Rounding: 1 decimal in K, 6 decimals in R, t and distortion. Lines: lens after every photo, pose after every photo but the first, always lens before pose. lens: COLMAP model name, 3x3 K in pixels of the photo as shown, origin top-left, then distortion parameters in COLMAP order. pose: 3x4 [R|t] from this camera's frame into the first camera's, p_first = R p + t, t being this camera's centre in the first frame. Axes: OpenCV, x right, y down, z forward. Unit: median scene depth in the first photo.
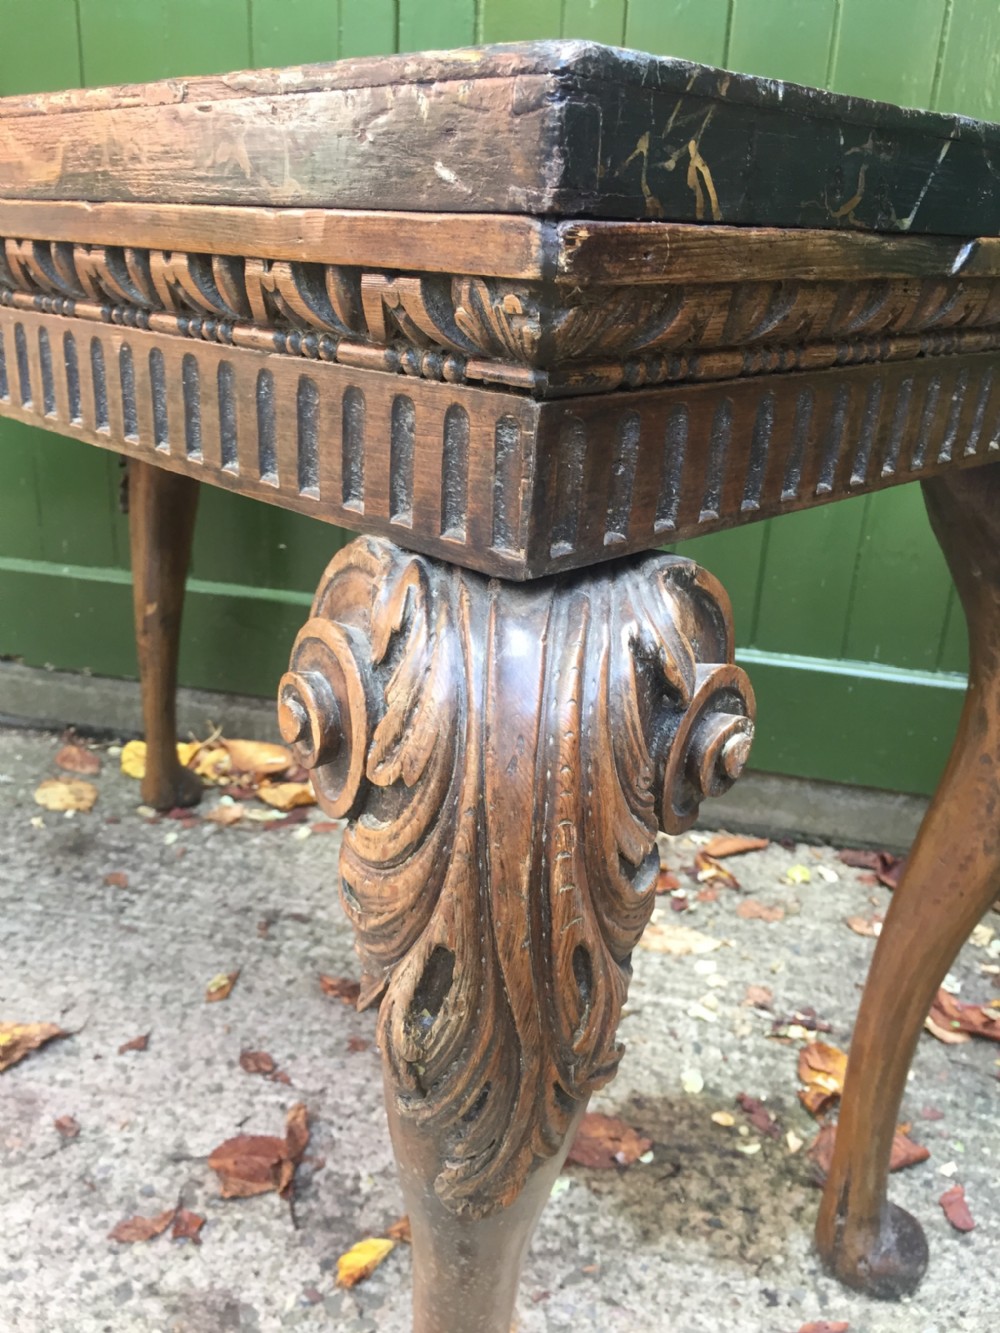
lens RADIAL K [[1161.7, 0, 497.9], [0, 1161.7, 673.5], [0, 0, 1]] dist [0.085777, -0.128885]
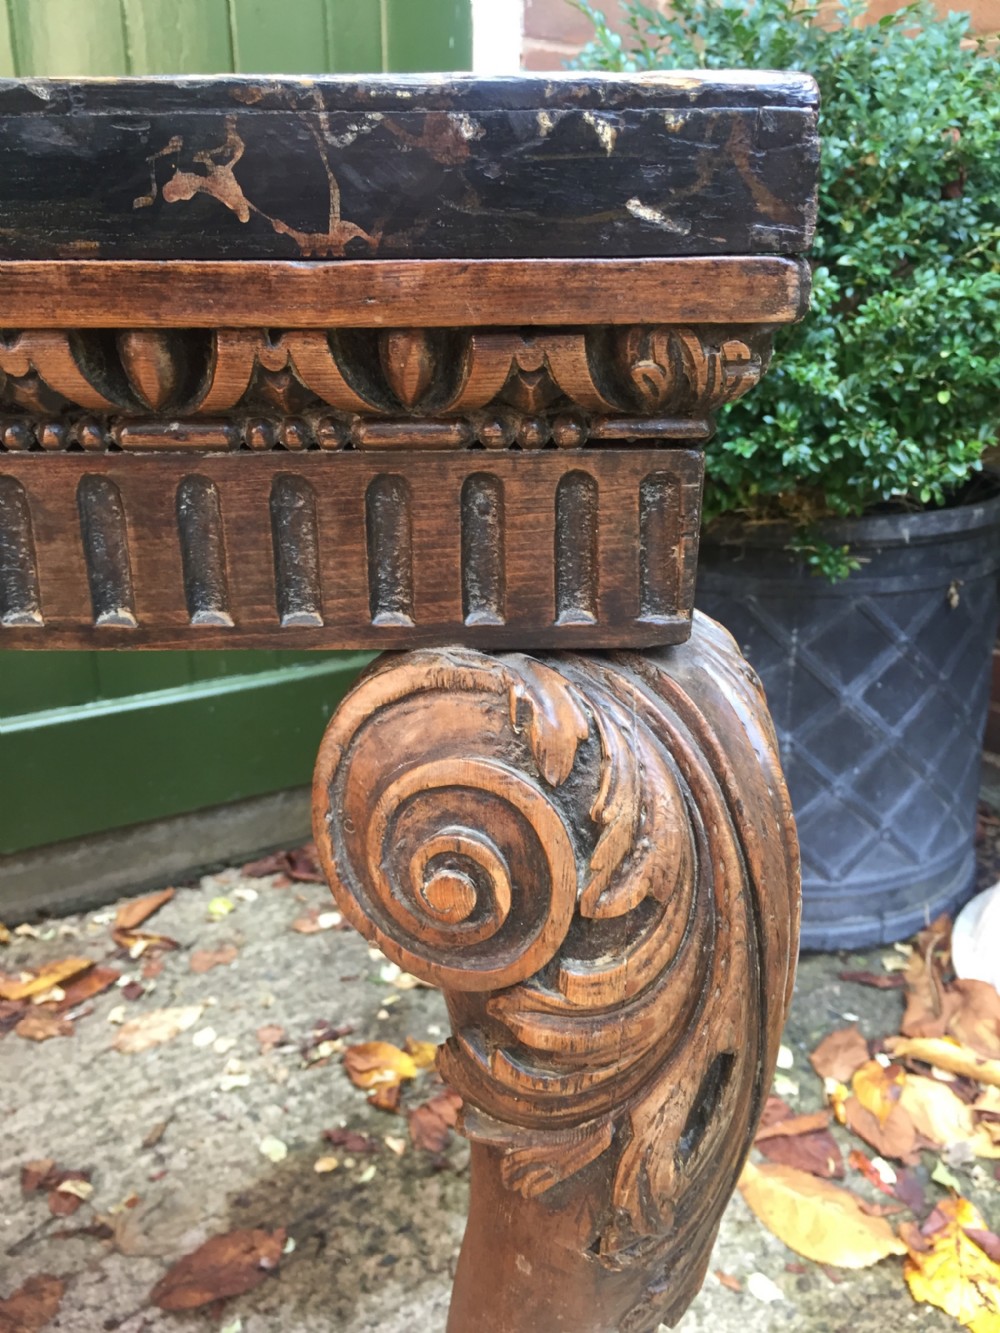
lens RADIAL K [[1171.0, 0, 511.5], [0, 1171.0, 676.9], [0, 0, 1]] dist [0.086623, -0.144780]
pose [[0.699888, -0.283613, 0.655531, -0.228997], [0.286208, 0.952241, 0.106409, -0.063392], [-0.654402, 0.113144, 0.747634, 0.129198]]
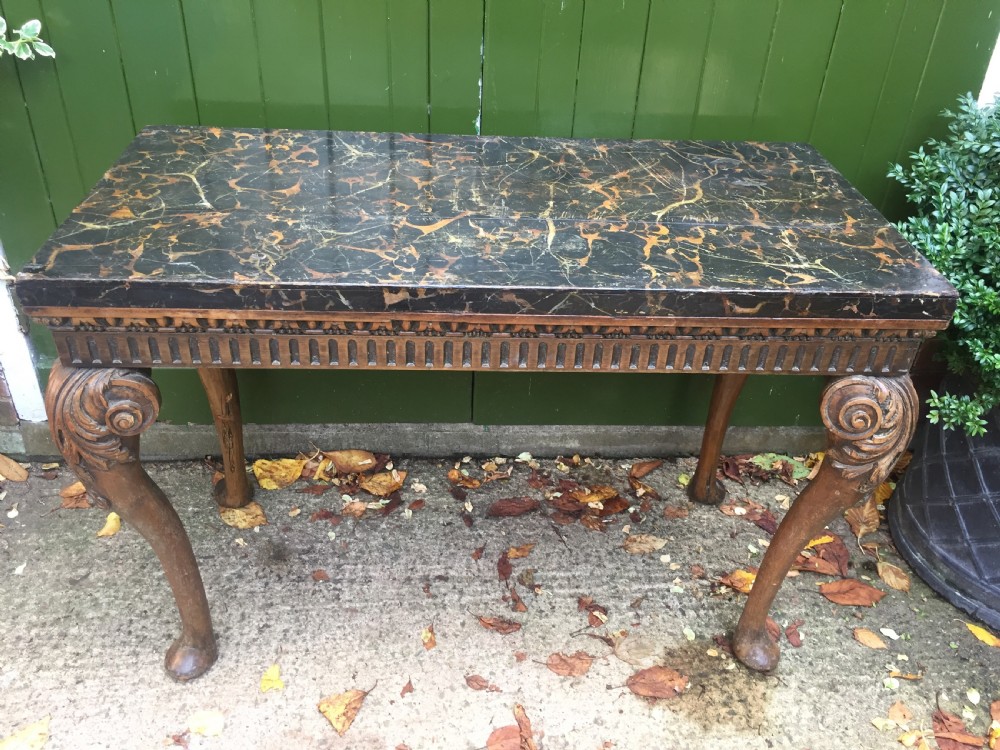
lens RADIAL K [[871.5, 0, 500.3], [0, 871.5, 379.0], [0, 0, 1]] dist [0.085777, -0.128885]
pose [[0.955110, -0.168751, 0.243490, -0.449647], [0.103665, 0.960321, 0.258915, -0.506864], [-0.277521, -0.222051, 0.934706, -0.207798]]
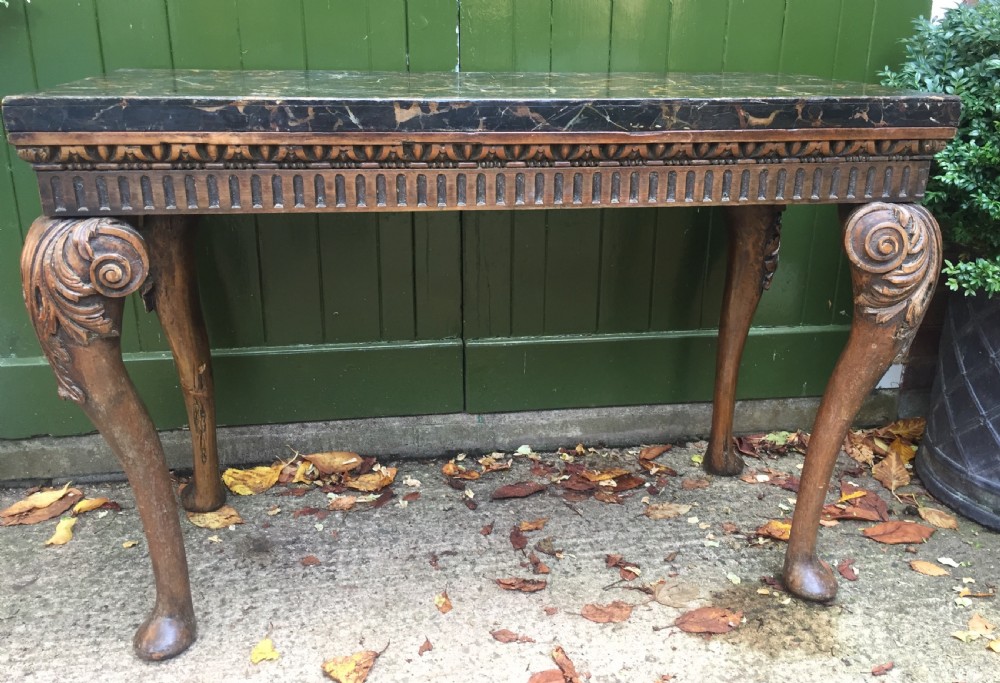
lens RADIAL K [[922.0, 0, 512.3], [0, 922.0, 349.2], [0, 0, 1]] dist [0.092479, -0.139992]
pose [[0.920008, -0.167712, 0.354201, -0.609091], [0.169713, 0.985160, 0.025653, -0.087436], [-0.353247, 0.036511, 0.934817, -0.208094]]
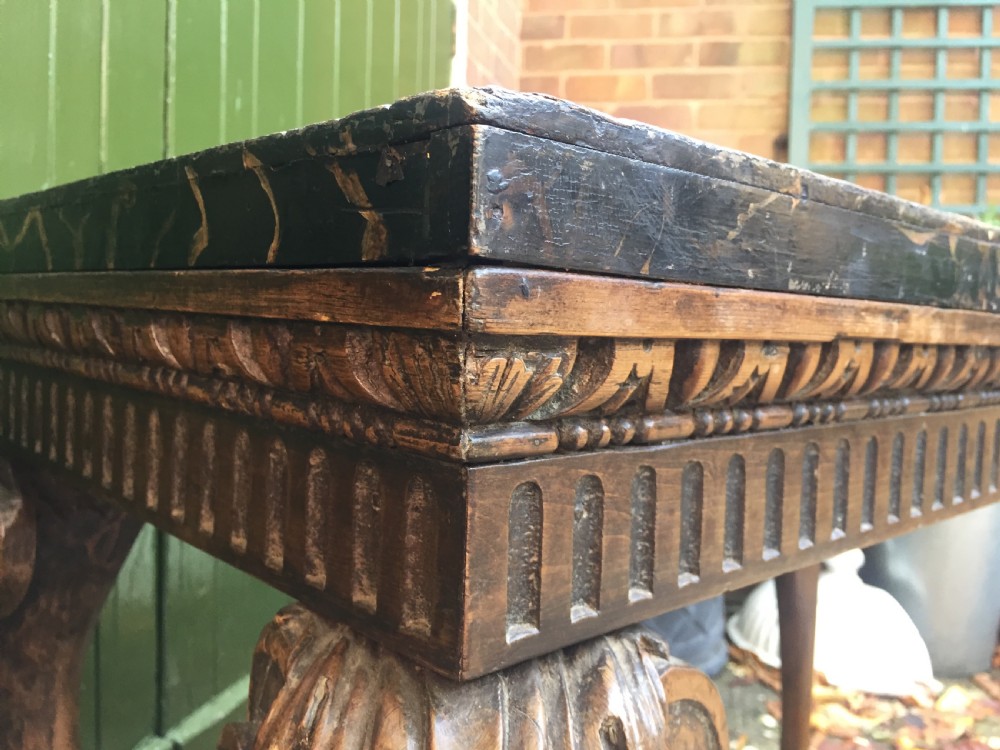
lens RADIAL K [[878.5, 0, 500.0], [0, 878.5, 375.0], [0, 0, 1]] dist [0.086623, -0.144780]
pose [[0.543649, -0.083055, 0.835193, -0.857054], [0.287390, 0.953359, -0.092264, -0.343496], [-0.788576, 0.290186, 0.542162, 0.816624]]
